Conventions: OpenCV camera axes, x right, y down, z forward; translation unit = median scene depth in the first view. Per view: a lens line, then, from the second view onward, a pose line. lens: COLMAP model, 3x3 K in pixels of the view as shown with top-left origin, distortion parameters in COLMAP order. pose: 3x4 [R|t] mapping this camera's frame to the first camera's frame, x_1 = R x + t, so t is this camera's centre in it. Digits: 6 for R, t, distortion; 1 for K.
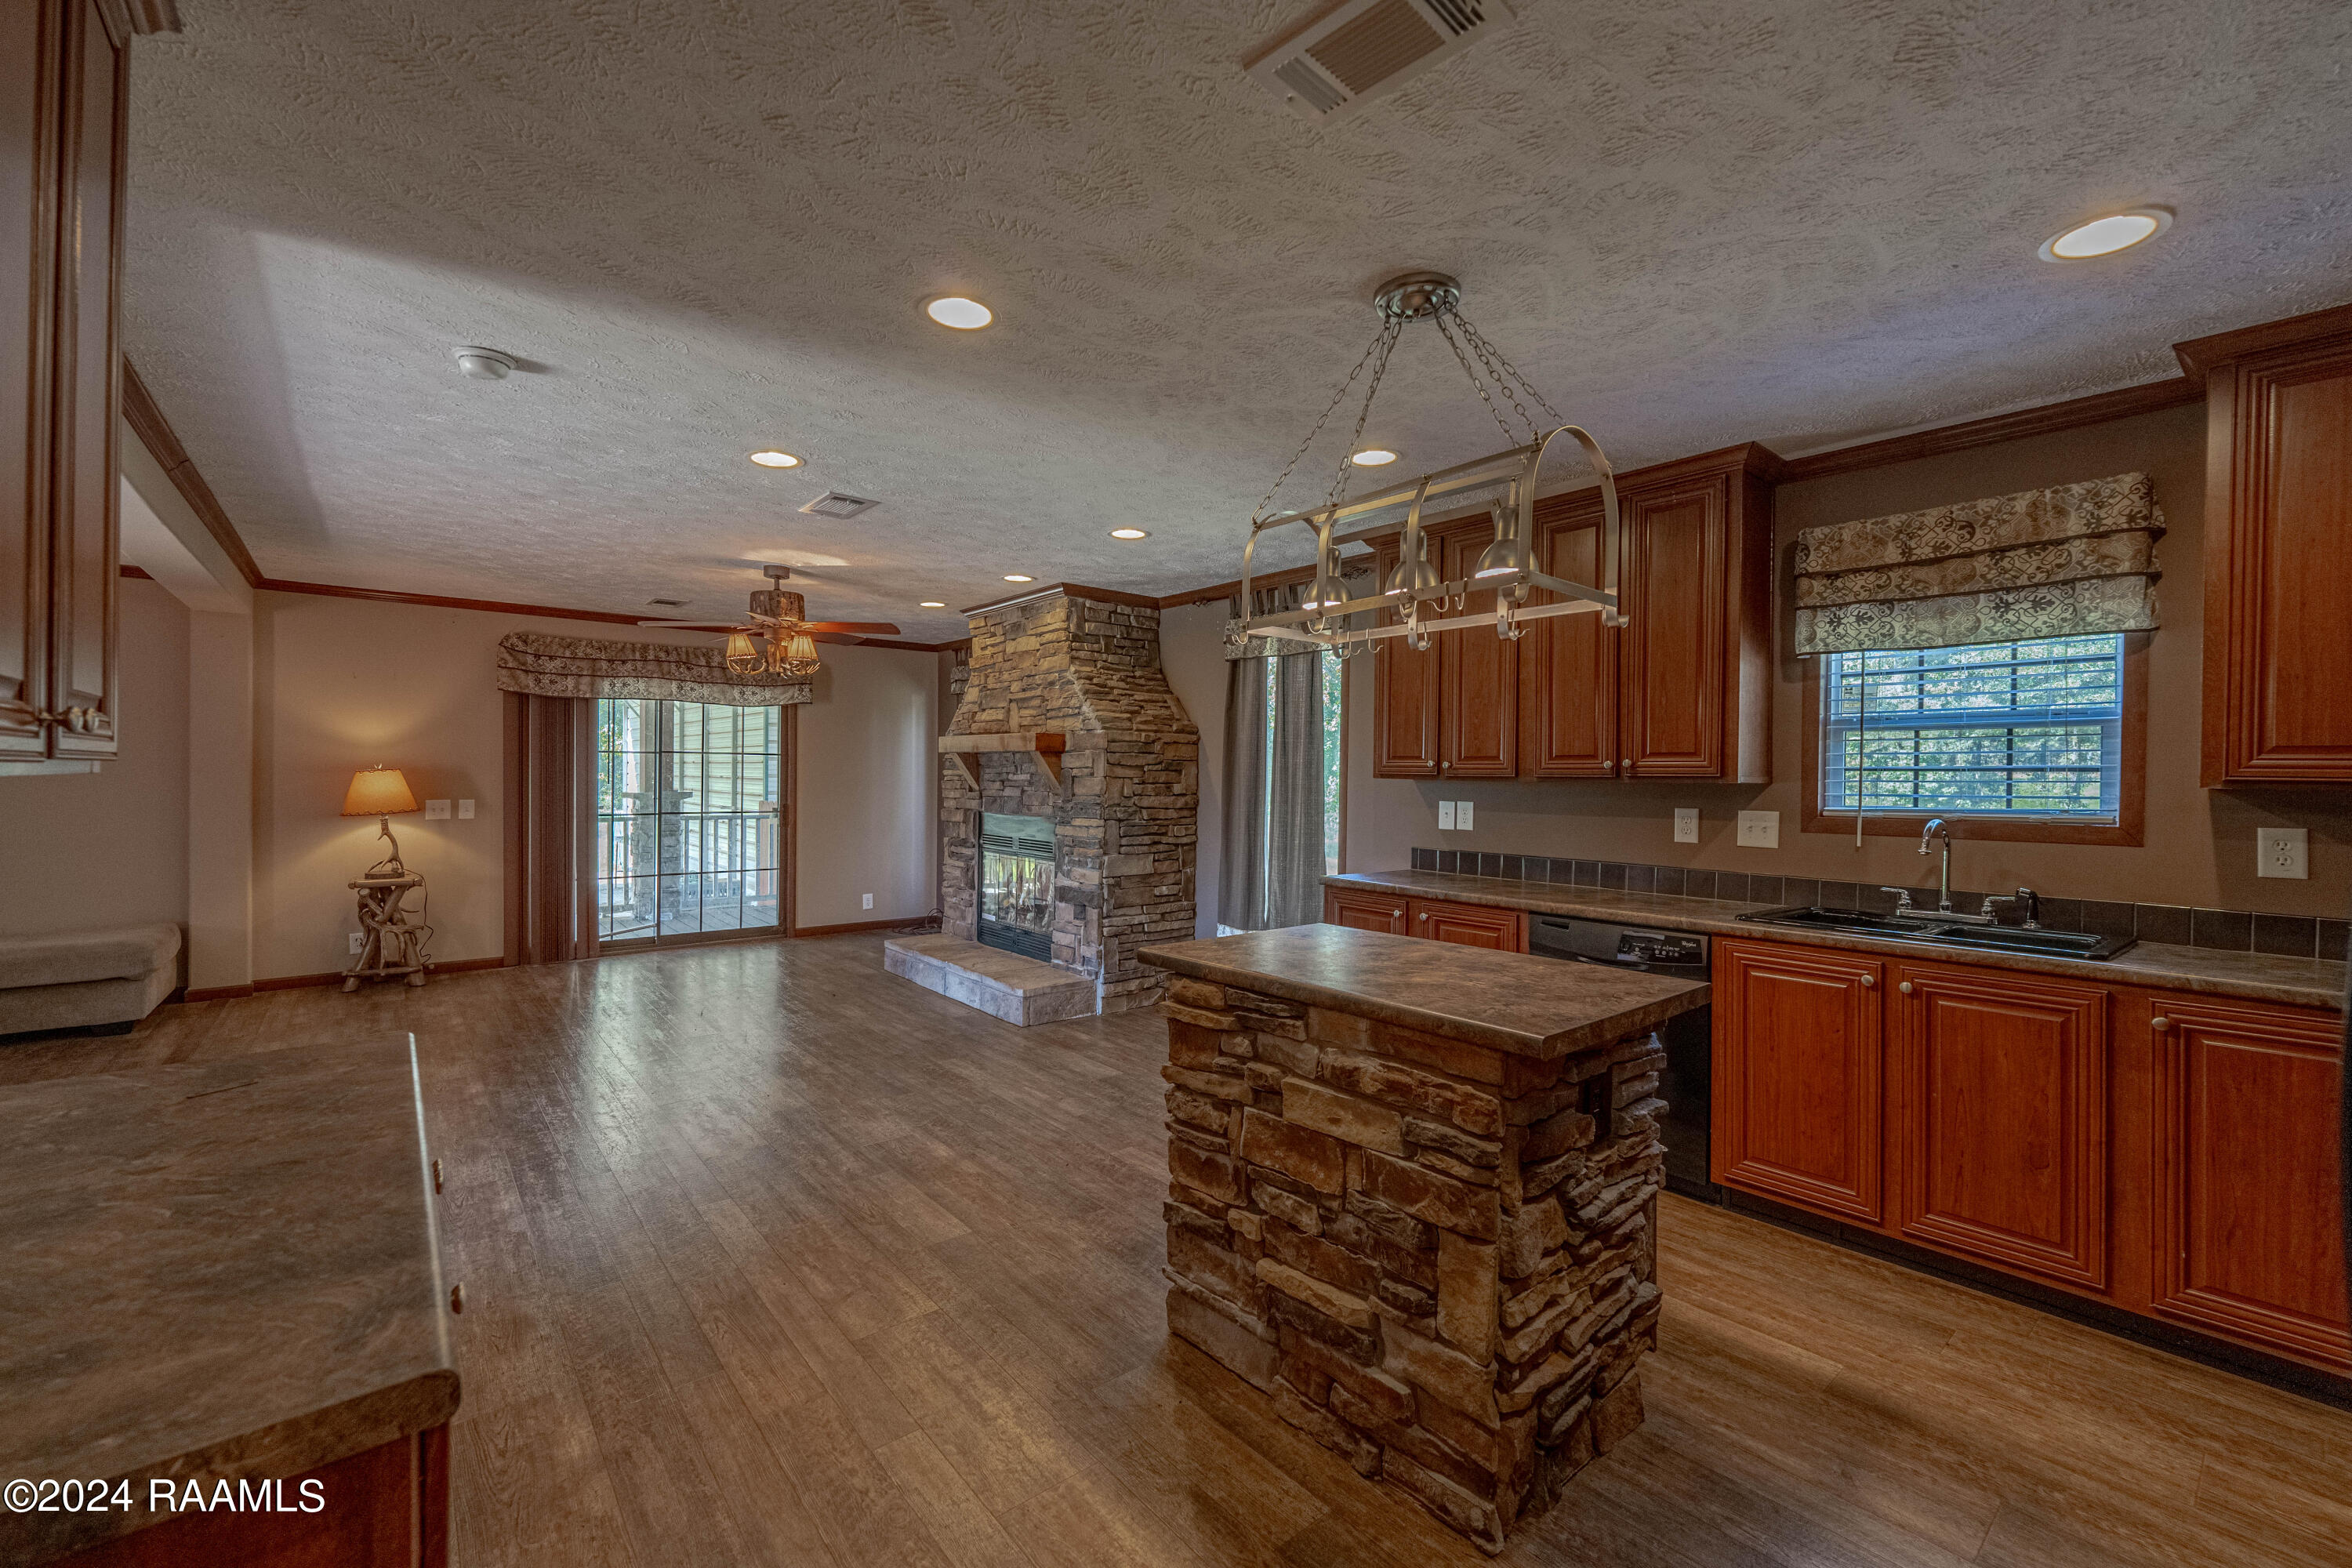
lens RADIAL K [[942.9, 0, 1186.6], [0, 942.9, 773.6], [0, 0, 1]] dist [0.003420, -0.001841]
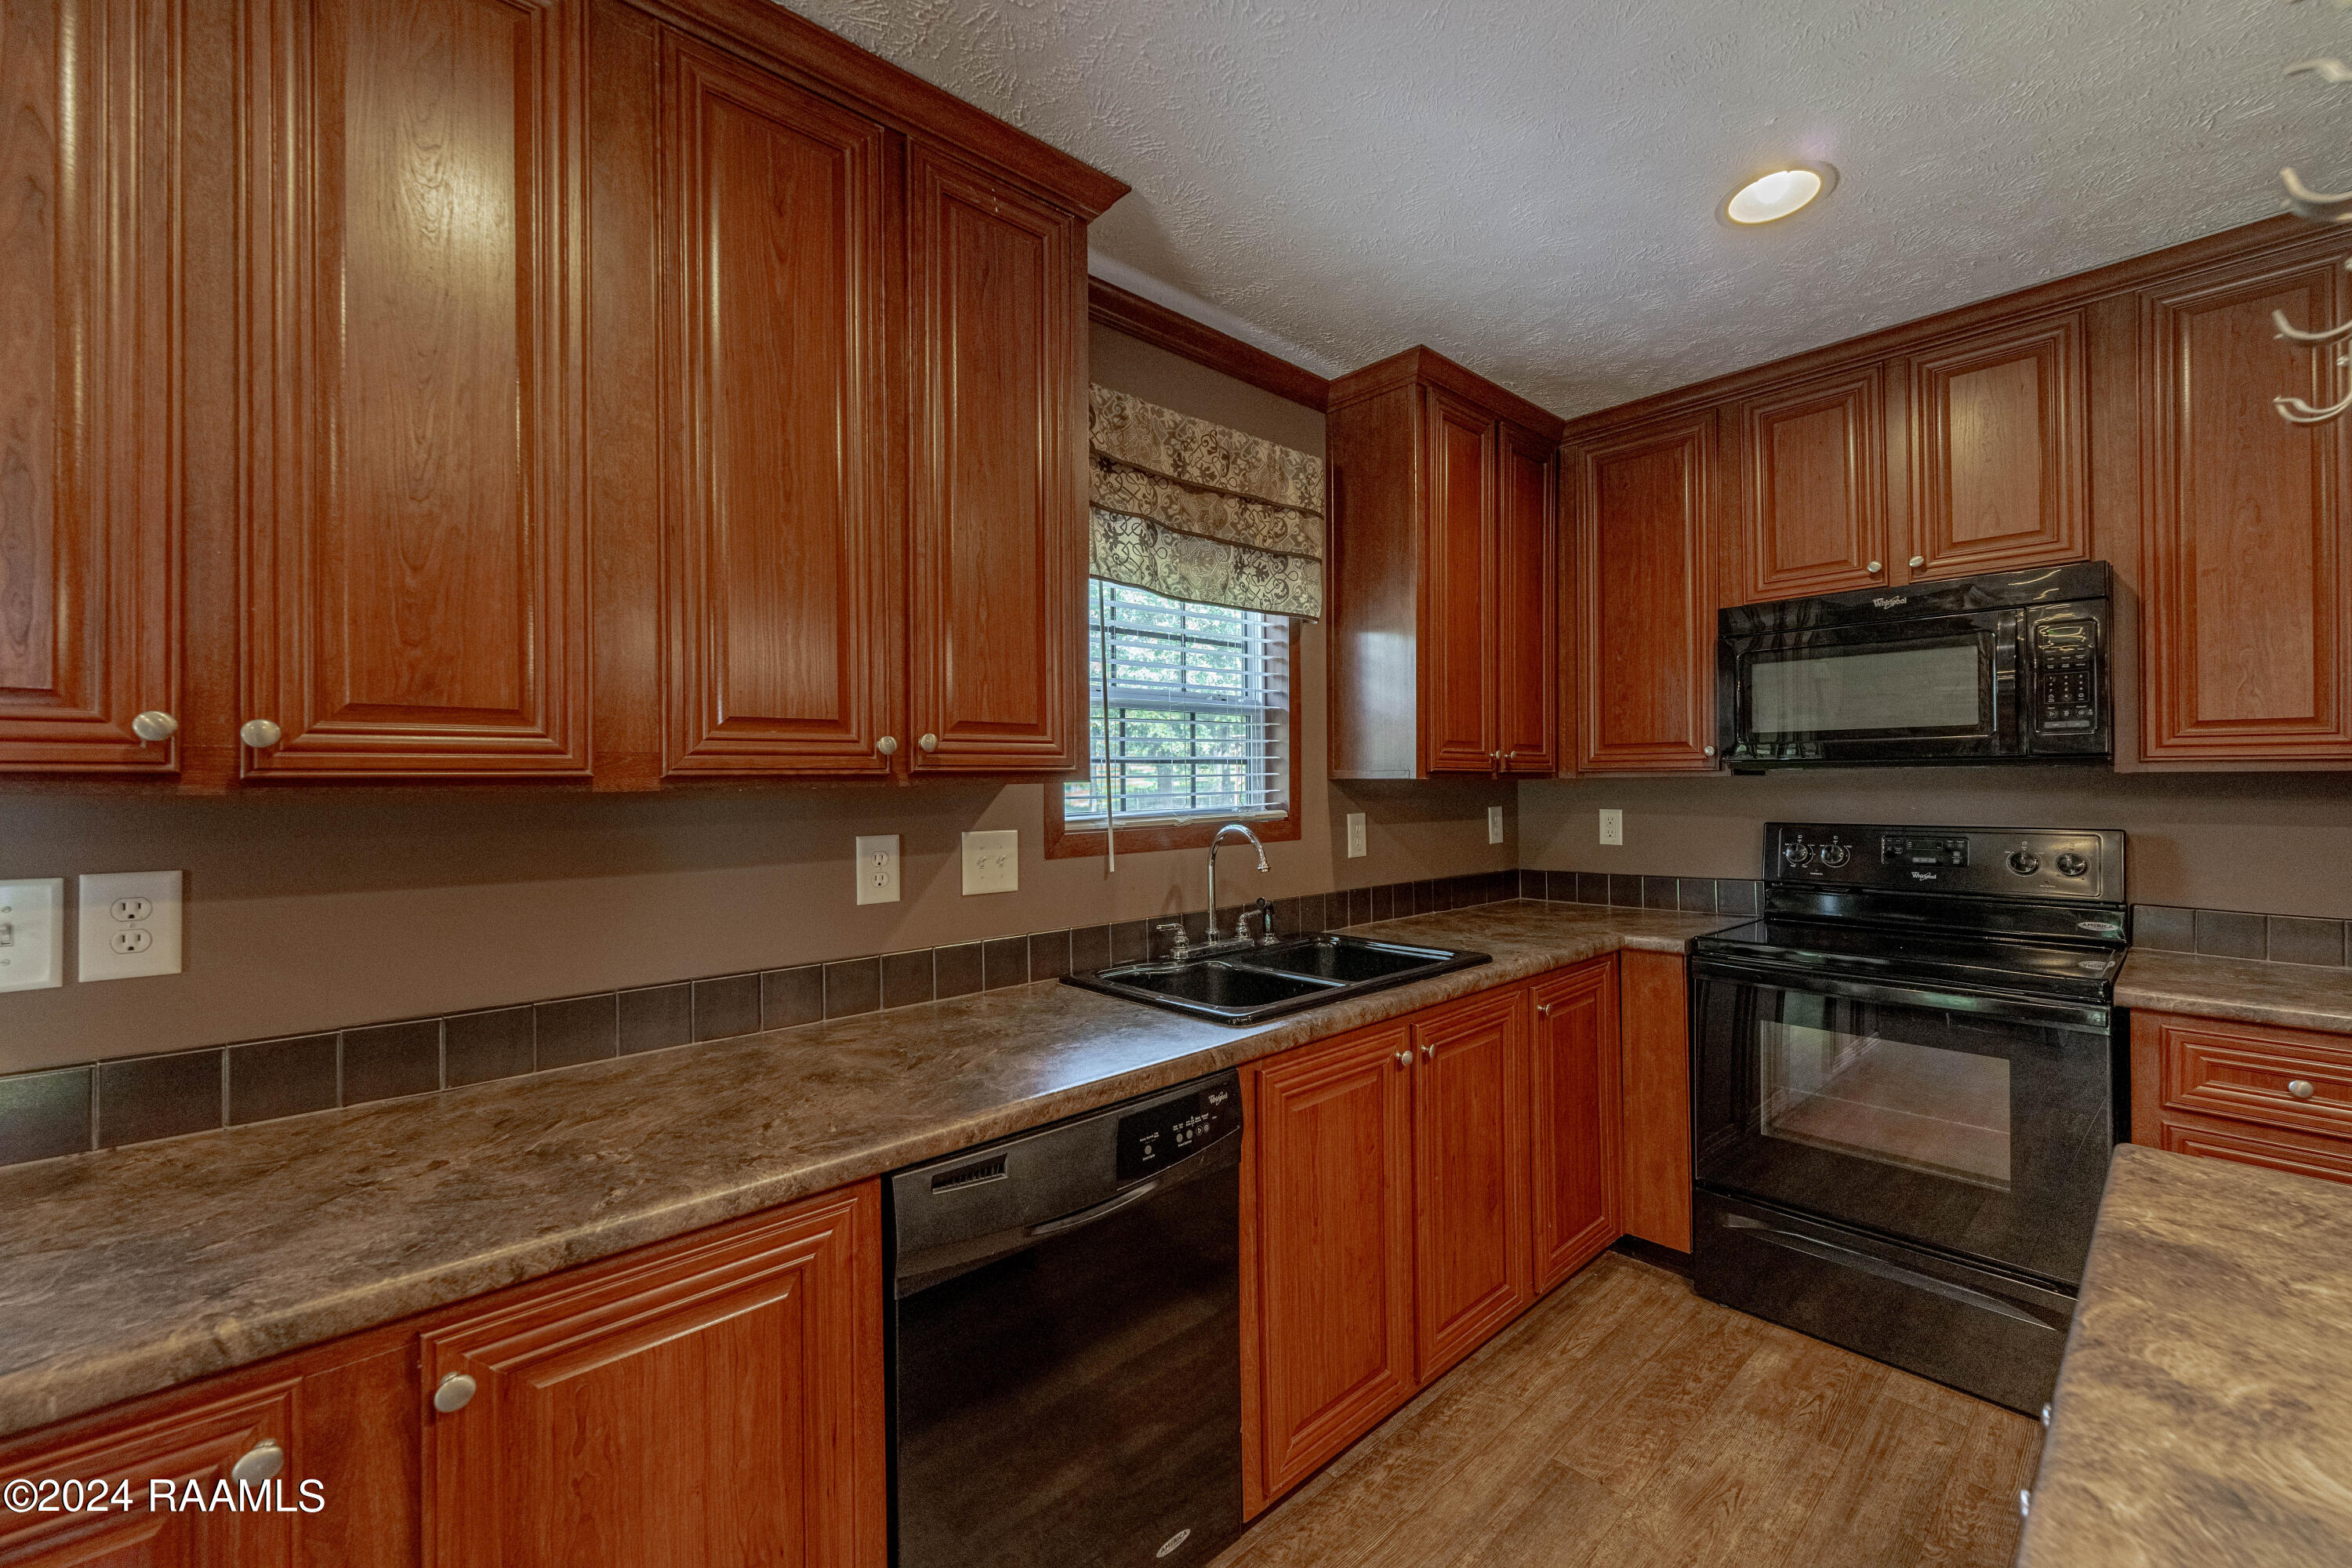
lens RADIAL K [[942.9, 0, 1184.5], [0, 942.9, 778.6], [0, 0, 1]] dist [0.003420, -0.001841]
pose [[-0.031902, -0.008963, 0.999451, 0.023918], [0.006269, 0.999938, 0.009168, 0.003359], [-0.999471, 0.006558, -0.031844, 1.031472]]
